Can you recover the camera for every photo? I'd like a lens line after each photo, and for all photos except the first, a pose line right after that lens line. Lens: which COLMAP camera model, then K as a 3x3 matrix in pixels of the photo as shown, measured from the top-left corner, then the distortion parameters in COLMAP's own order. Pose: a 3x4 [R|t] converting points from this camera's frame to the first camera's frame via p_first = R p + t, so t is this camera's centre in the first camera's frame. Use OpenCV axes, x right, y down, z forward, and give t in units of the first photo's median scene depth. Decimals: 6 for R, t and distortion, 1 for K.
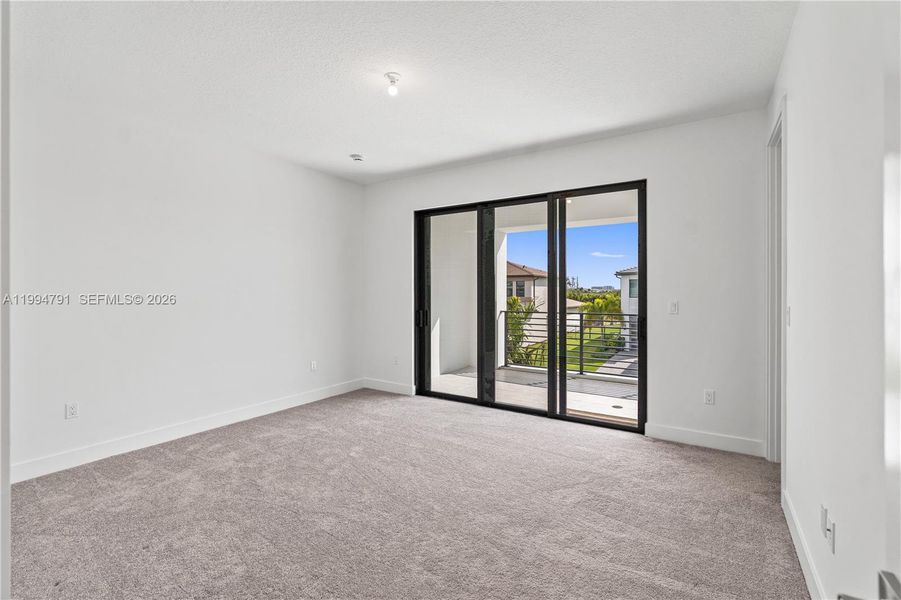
lens RADIAL K [[409.8, 0, 445.3], [0, 409.8, 295.3], [0, 0, 1]] dist [-0.000748, 0.000100]
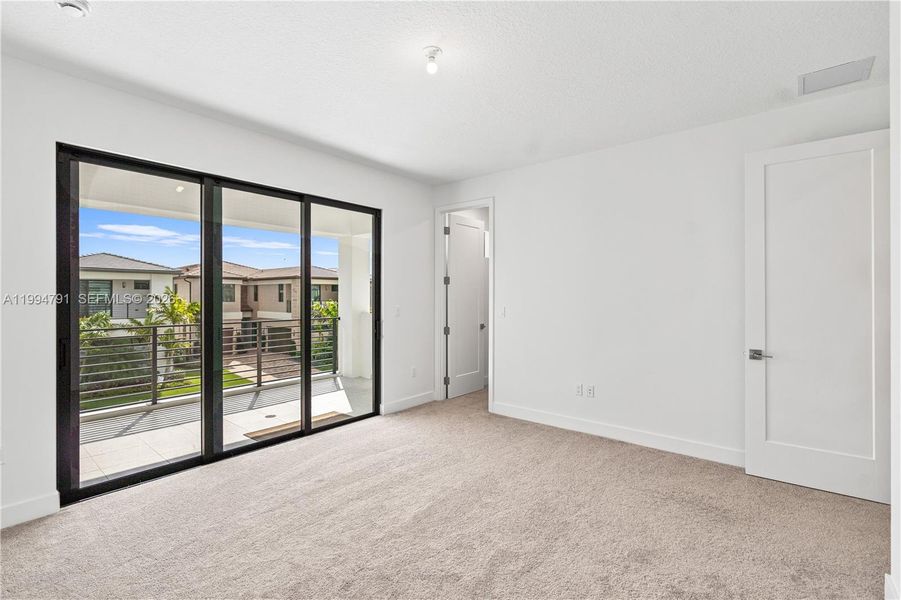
lens RADIAL K [[409.8, 0, 445.3], [0, 409.8, 295.3], [0, 0, 1]] dist [-0.000748, 0.000100]
pose [[0.111498, -0.003923, 0.993757, -0.717304], [0.004679, 0.999983, 0.003422, -0.024958], [-0.993754, 0.004268, 0.111515, 0.657380]]
